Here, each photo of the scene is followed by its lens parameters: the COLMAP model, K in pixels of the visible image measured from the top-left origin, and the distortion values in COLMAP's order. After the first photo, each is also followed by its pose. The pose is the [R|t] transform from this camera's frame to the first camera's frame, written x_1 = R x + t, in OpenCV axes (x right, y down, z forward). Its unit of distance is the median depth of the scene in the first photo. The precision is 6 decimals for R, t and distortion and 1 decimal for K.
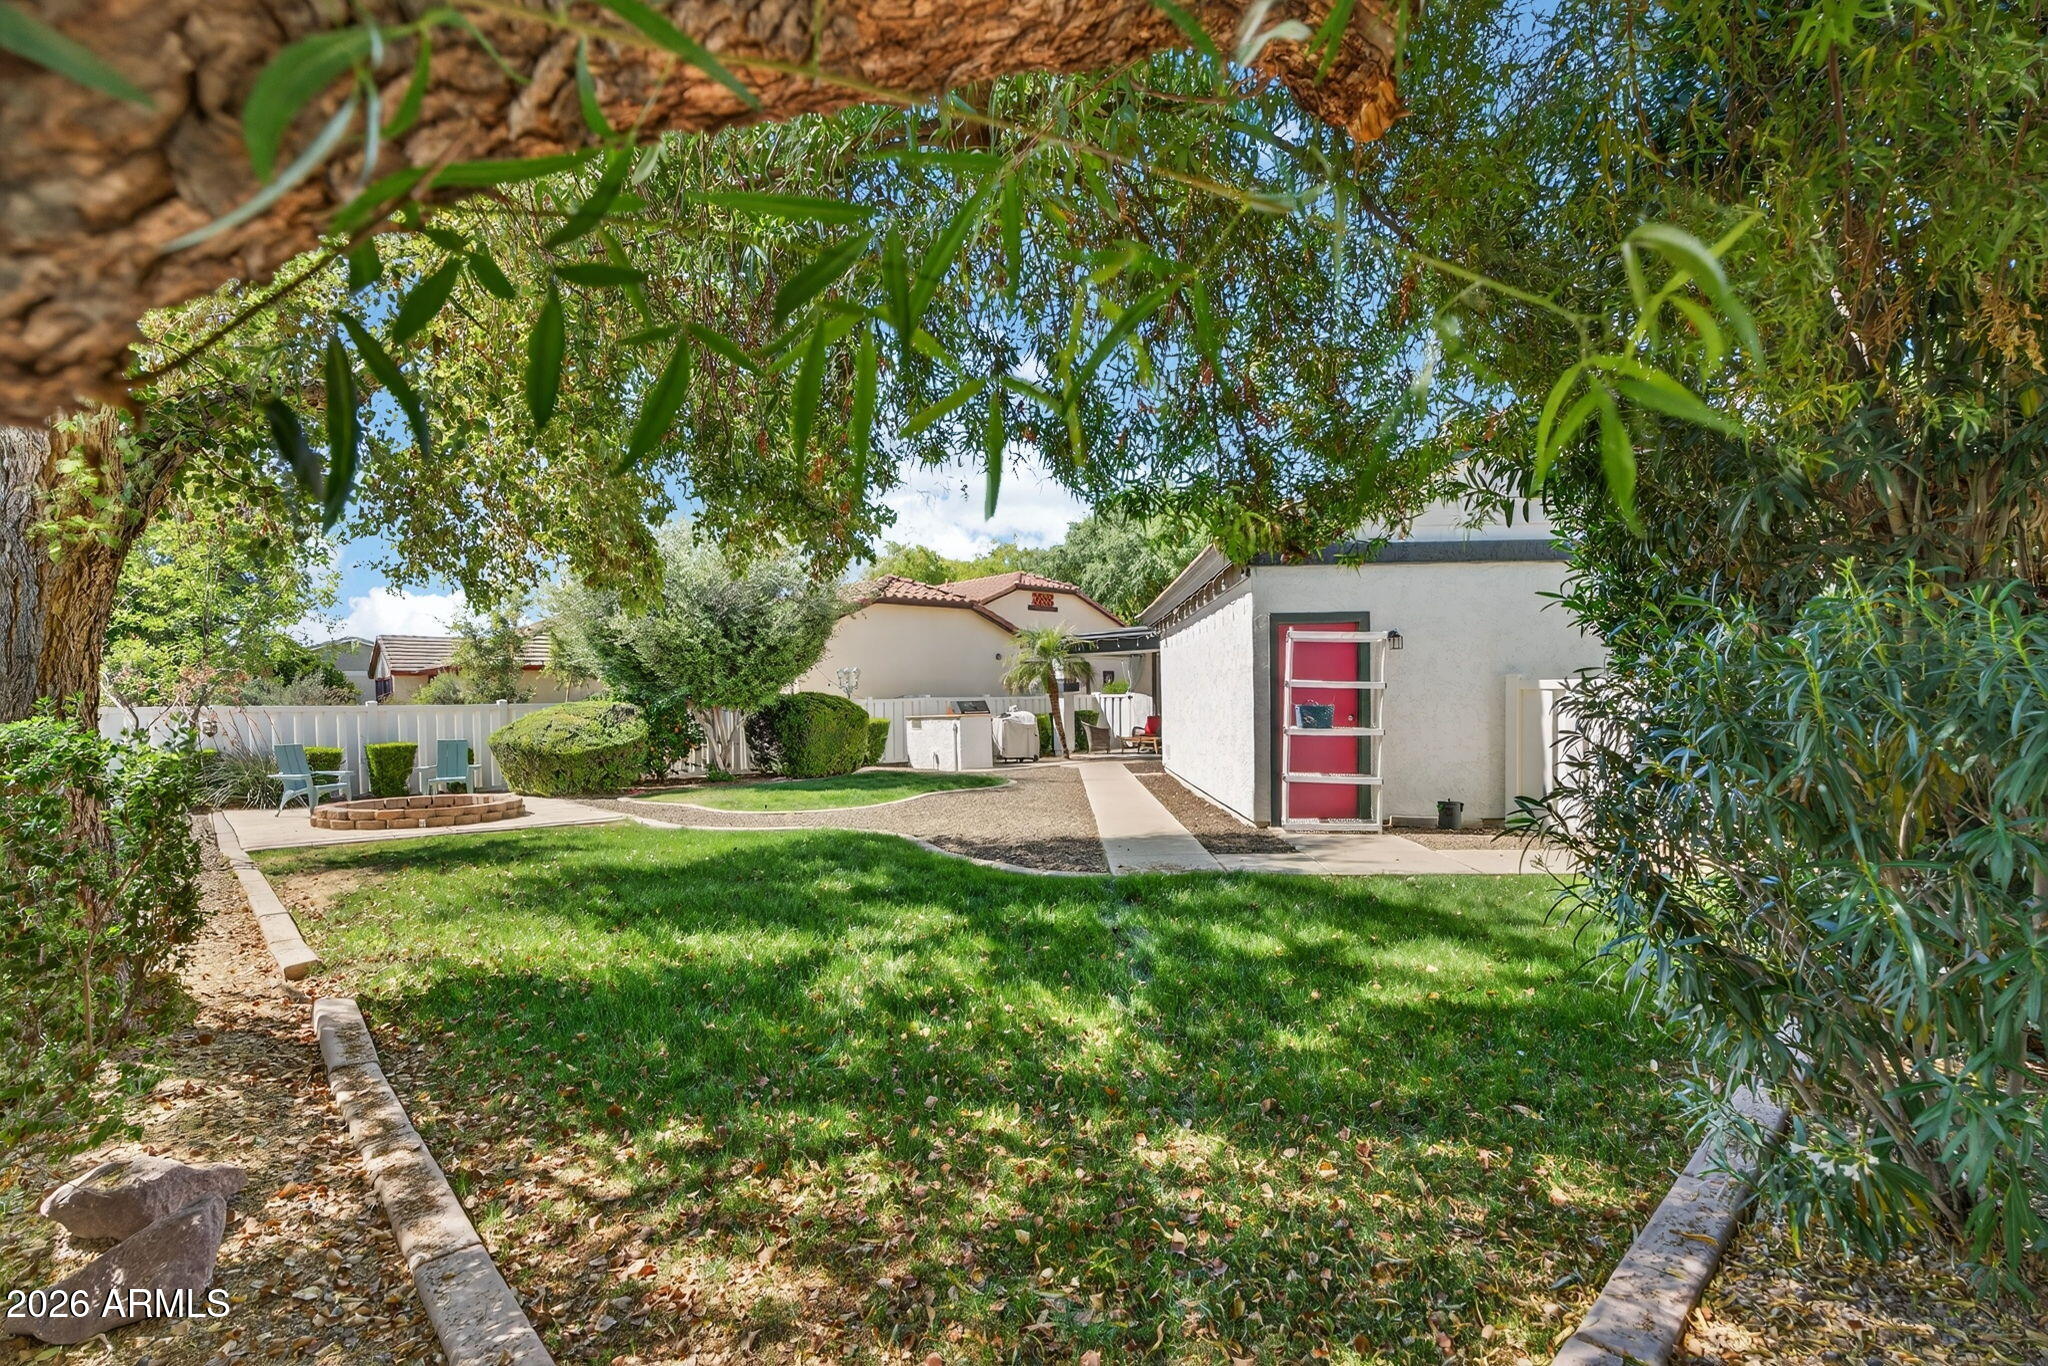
lens RADIAL K [[929.4, 0, 1021.5], [0, 929.4, 673.2], [0, 0, 1]] dist [0.001911, 0.000415]
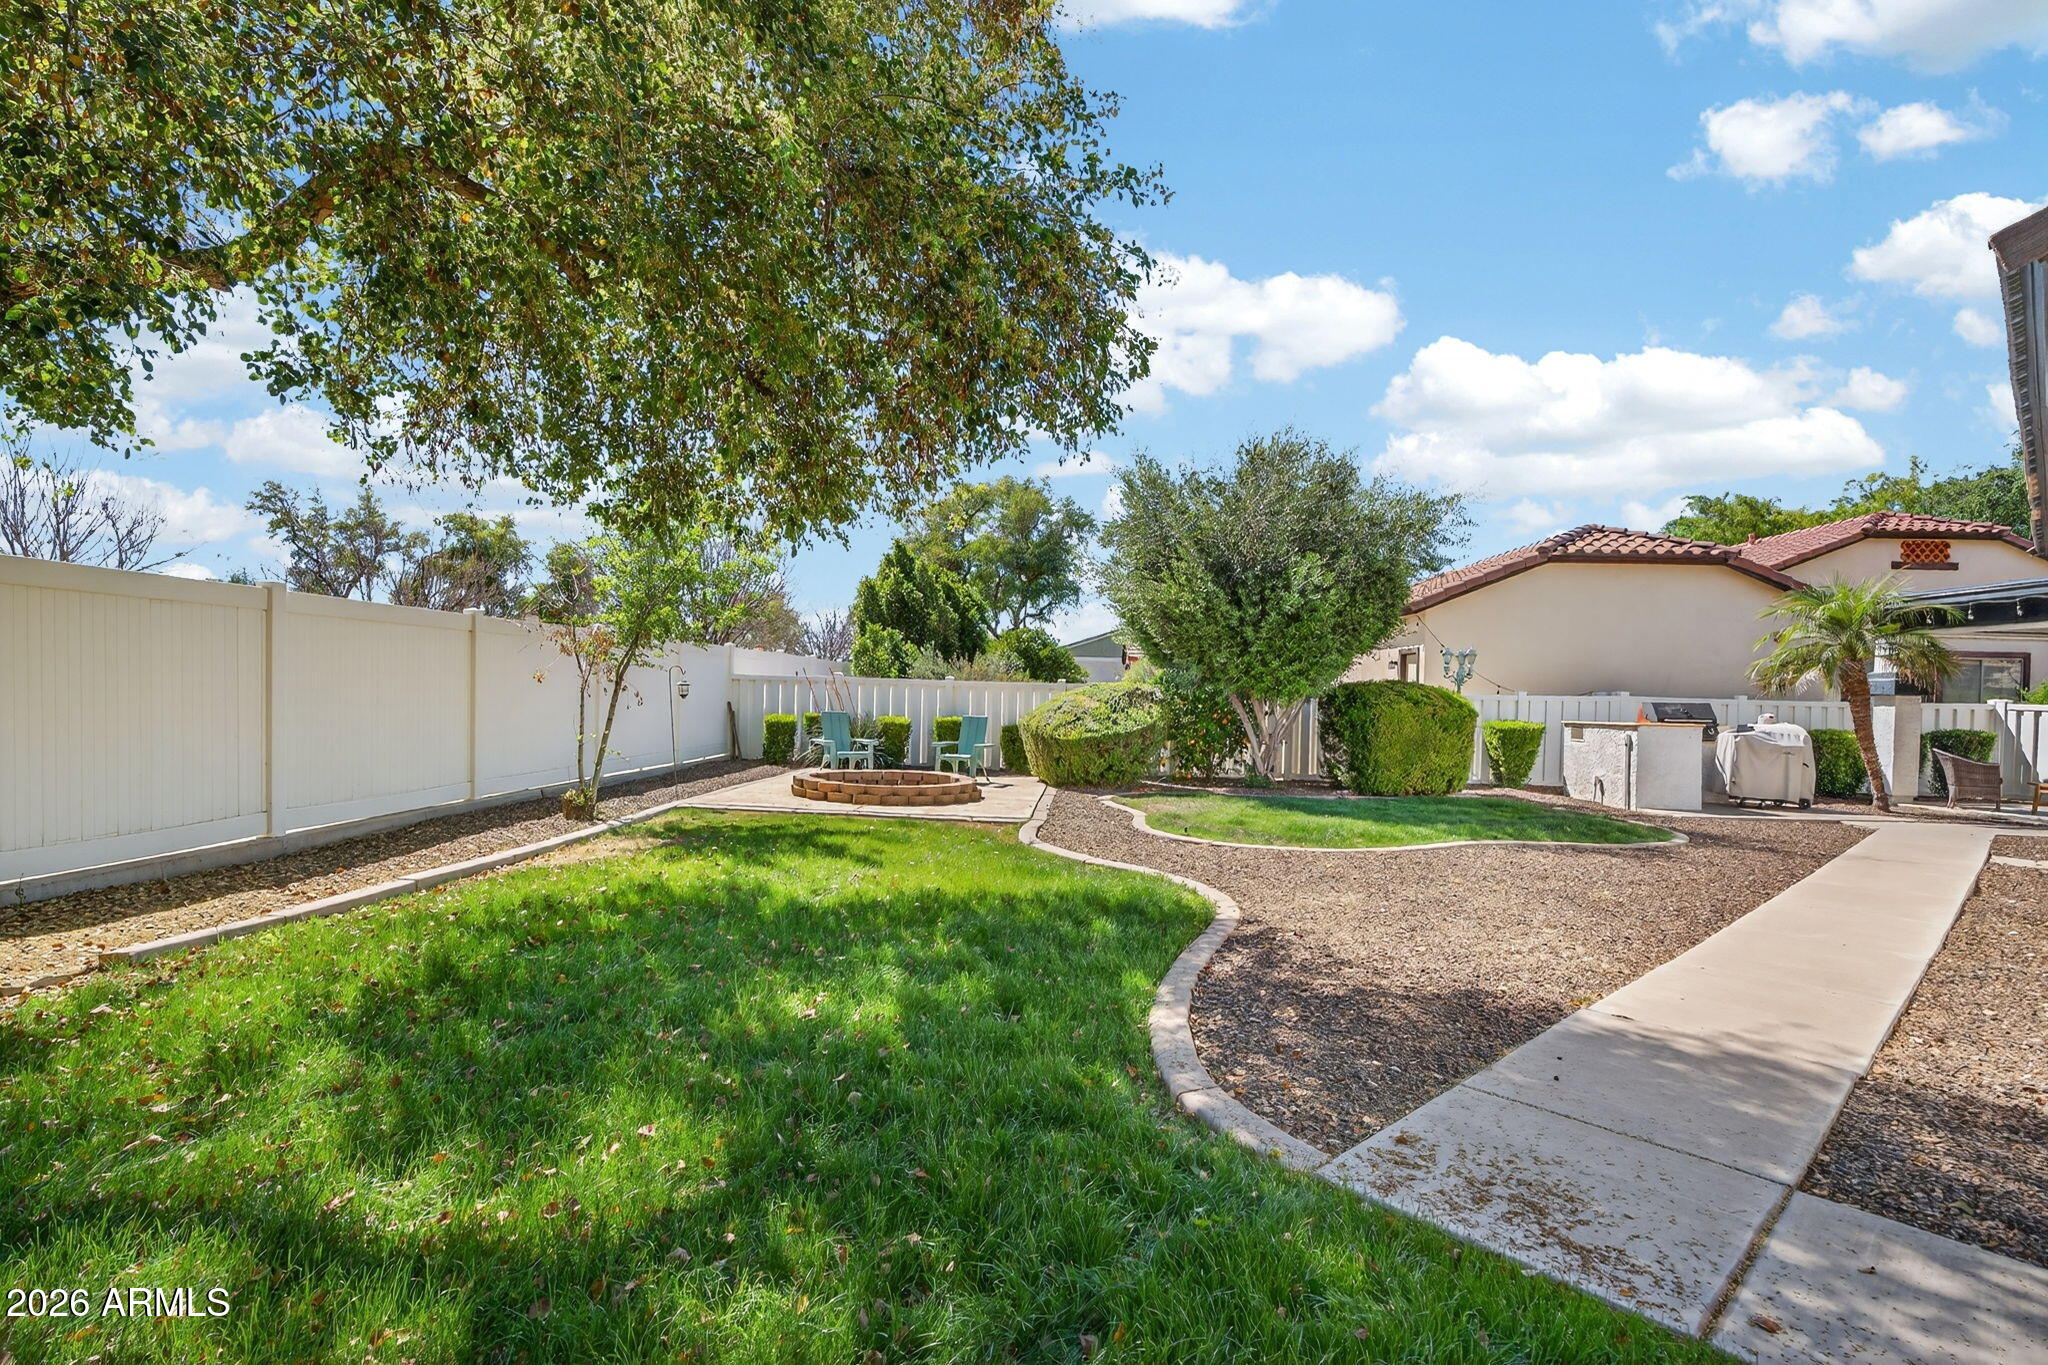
lens RADIAL K [[962.6, 0, 1062.0], [0, 962.6, 716.7], [0, 0, 1]] dist [0.003907, 0.000551]
pose [[0.719019, 0.048353, -0.693306, 0.102128], [-0.016702, 0.998491, 0.052316, 0.011230], [0.694789, -0.026037, 0.718742, 0.221528]]
